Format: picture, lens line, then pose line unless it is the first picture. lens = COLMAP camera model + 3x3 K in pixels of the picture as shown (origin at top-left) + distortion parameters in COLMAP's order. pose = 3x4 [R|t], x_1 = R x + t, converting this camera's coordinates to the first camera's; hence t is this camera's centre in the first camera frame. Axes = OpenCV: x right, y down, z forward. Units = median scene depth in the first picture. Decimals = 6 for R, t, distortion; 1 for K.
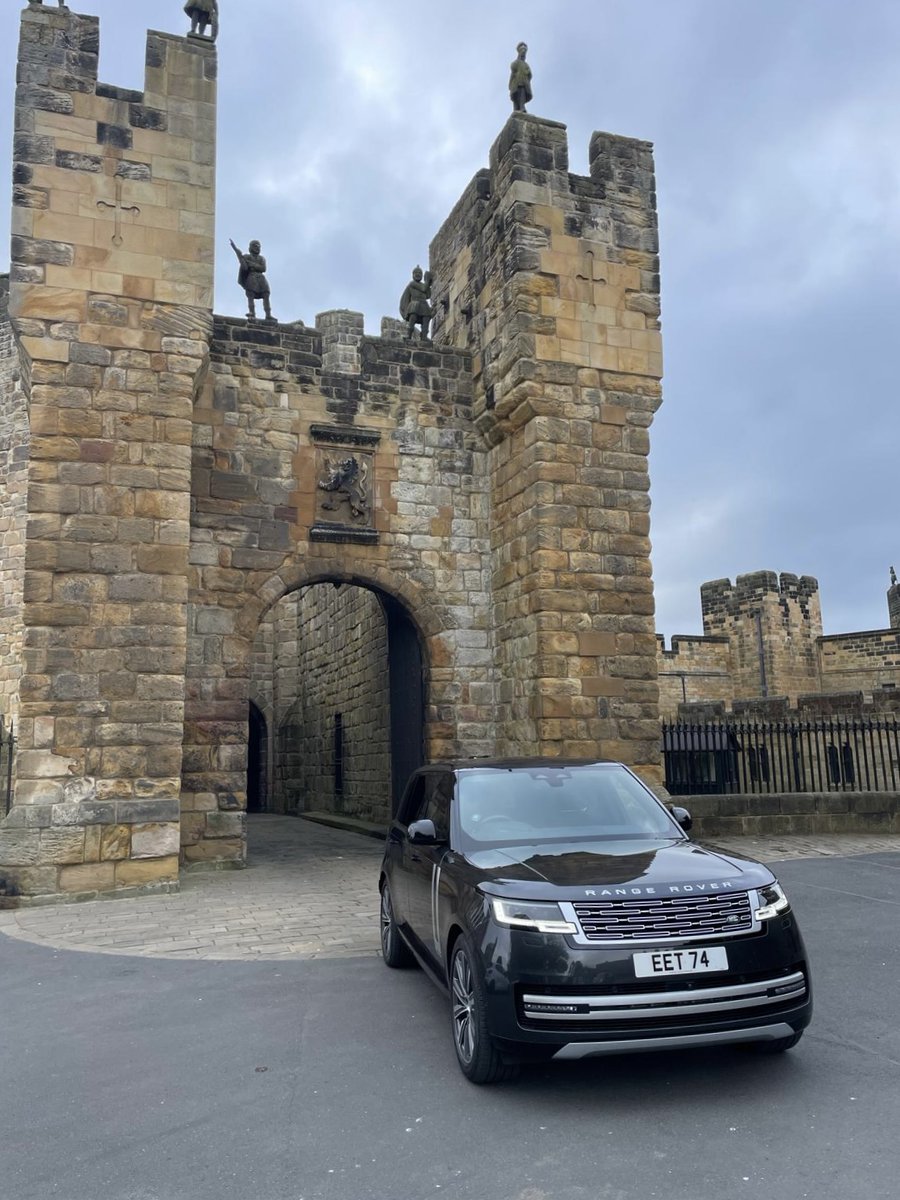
lens RADIAL K [[959.6, 0, 500.9], [0, 959.6, 599.0], [0, 0, 1]] dist [0.069671, -0.141848]
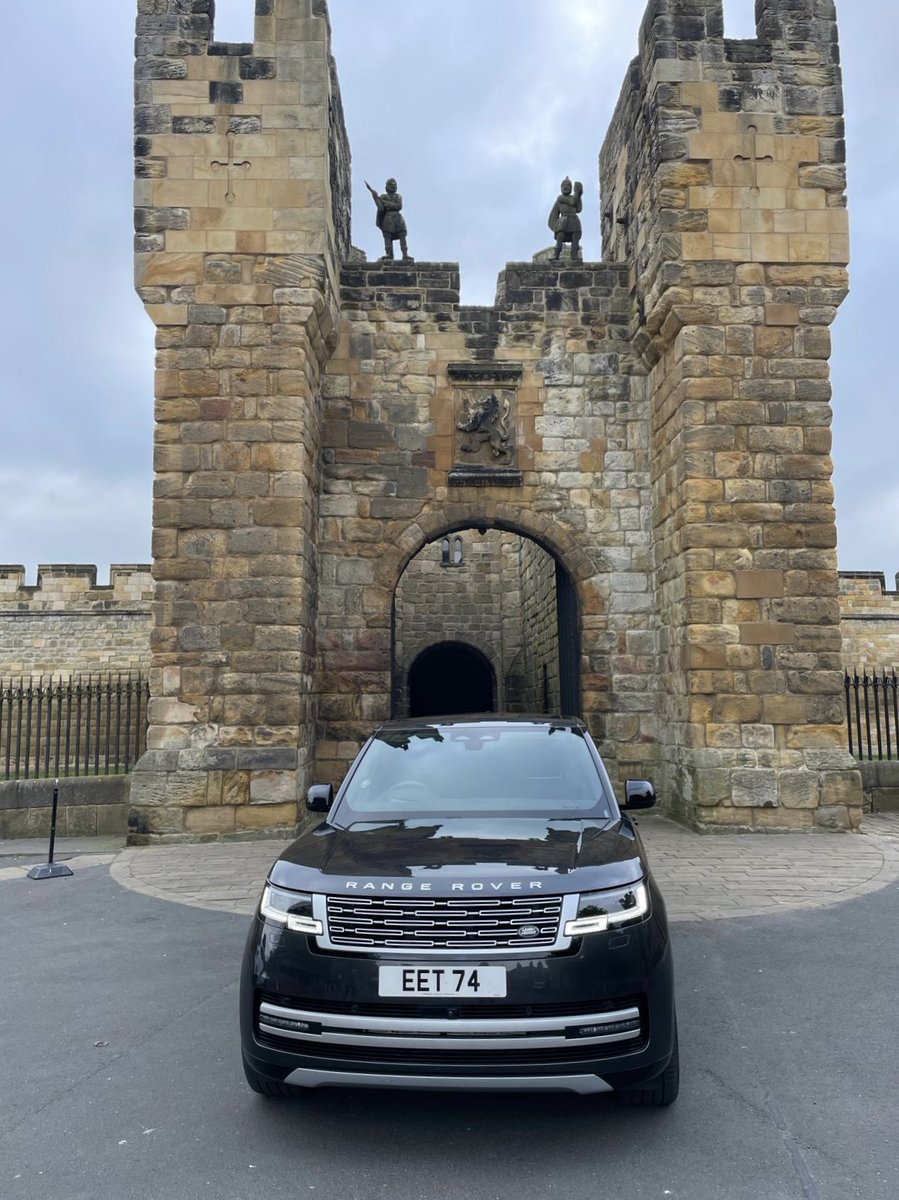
lens RADIAL K [[959.6, 0, 500.4], [0, 959.6, 599.0], [0, 0, 1]] dist [0.069671, -0.141848]
pose [[0.941381, -0.022918, -0.336565, 0.171088], [0.040094, 0.998219, 0.044170, 0.012320], [0.334954, -0.055075, 0.940624, 0.103698]]
